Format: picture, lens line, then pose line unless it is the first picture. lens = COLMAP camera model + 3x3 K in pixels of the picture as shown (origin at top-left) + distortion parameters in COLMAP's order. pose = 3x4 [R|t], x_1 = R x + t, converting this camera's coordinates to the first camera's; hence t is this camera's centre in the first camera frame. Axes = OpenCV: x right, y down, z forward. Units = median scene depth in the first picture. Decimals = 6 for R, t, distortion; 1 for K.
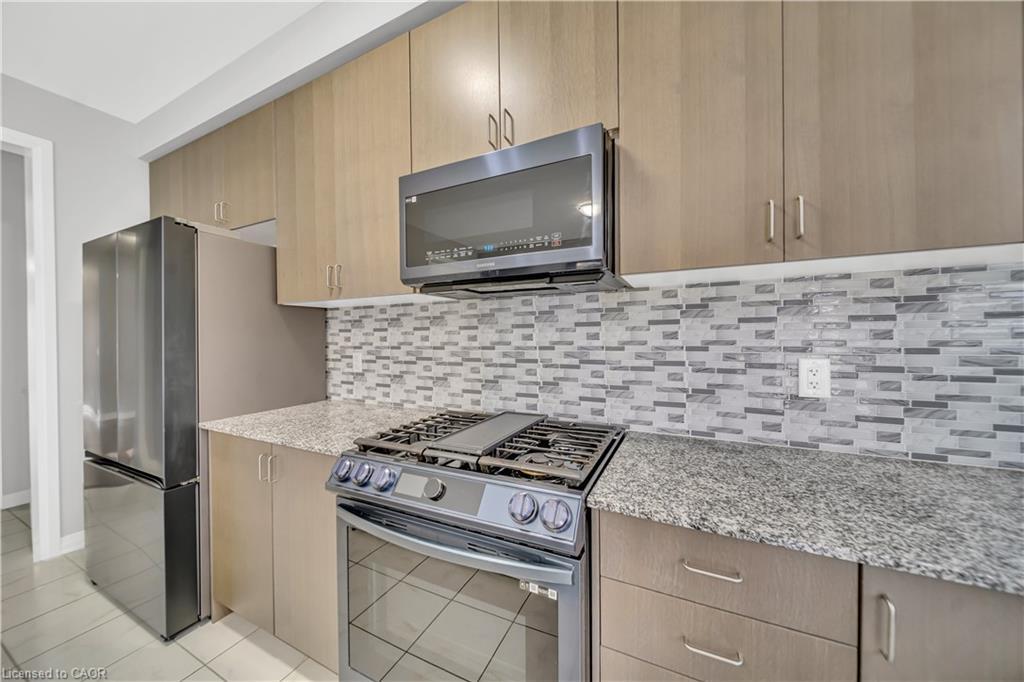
lens RADIAL K [[362.8, 0, 509.5], [0, 362.8, 337.9], [0, 0, 1]] dist [-0.005385, -0.000570]
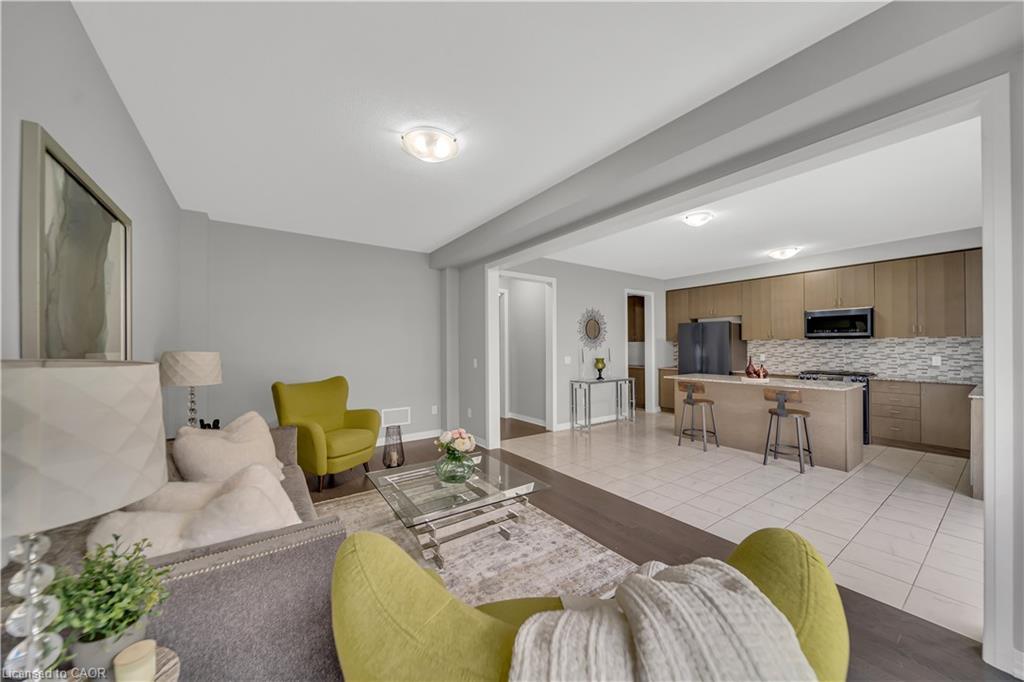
lens RADIAL K [[362.8, 0, 504.2], [0, 362.8, 347.7], [0, 0, 1]] dist [-0.005385, -0.000570]
pose [[0.869795, 0.008911, -0.493332, -1.226452], [-0.009025, 0.999957, 0.002151, -0.007813], [0.493330, 0.002582, 0.869838, -4.252822]]
